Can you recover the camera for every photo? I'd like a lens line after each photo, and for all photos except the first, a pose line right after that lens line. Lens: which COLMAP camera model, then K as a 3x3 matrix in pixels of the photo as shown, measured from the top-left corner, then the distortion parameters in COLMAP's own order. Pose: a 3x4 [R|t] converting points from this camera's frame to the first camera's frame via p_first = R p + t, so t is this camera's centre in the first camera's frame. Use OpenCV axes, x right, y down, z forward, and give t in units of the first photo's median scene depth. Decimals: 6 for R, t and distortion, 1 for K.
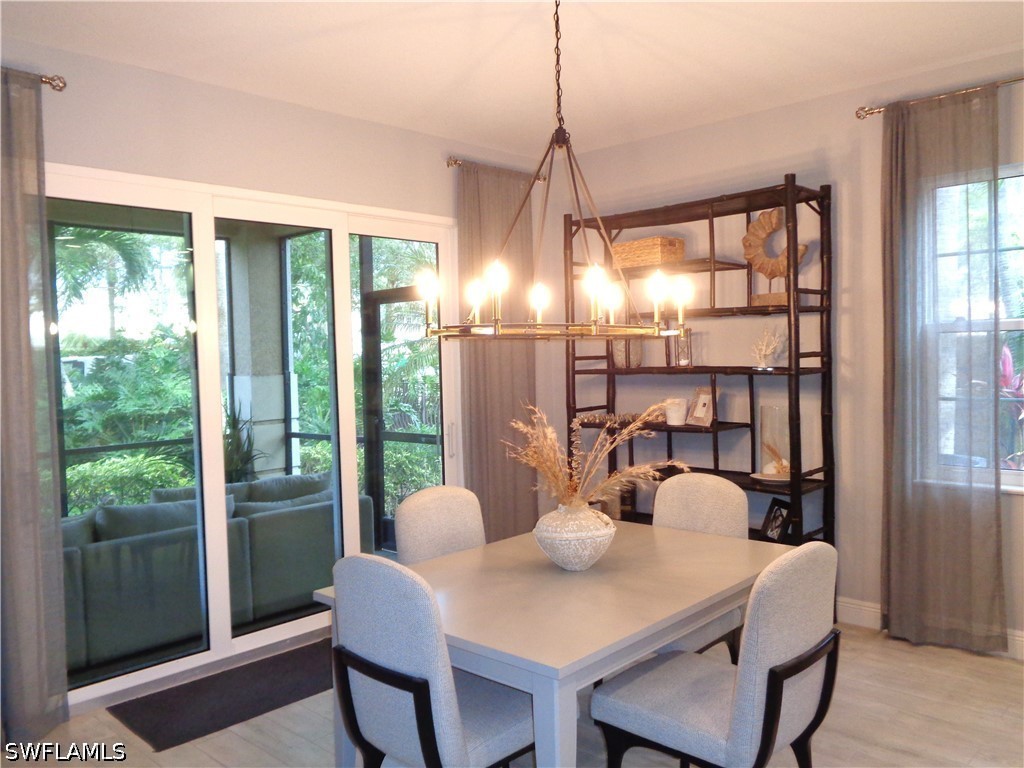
lens RADIAL K [[808.6, 0, 513.7], [0, 808.6, 380.1], [0, 0, 1]] dist [-0.019029, 0.007485]
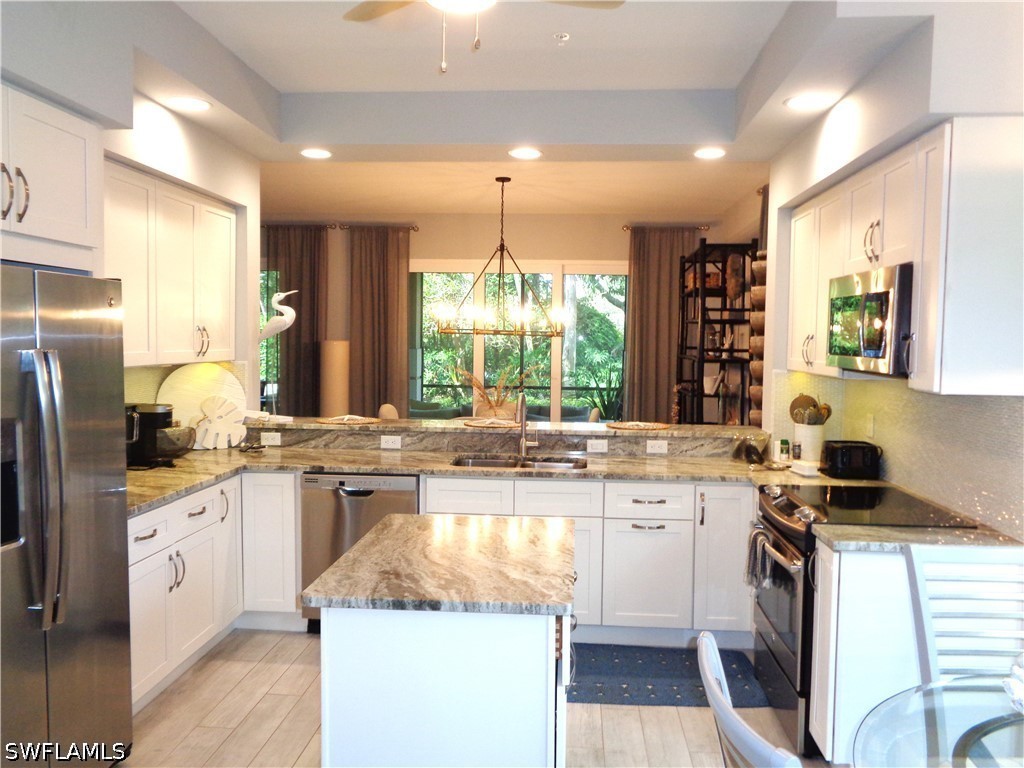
lens RADIAL K [[806.5, 0, 514.2], [0, 806.5, 389.3], [0, 0, 1]] dist [-0.000136, -0.004041]
pose [[0.635429, 0.084018, -0.767575, 1.278873], [-0.055564, 0.996461, 0.063074, -0.031223], [0.770158, 0.002570, 0.637848, -0.304358]]
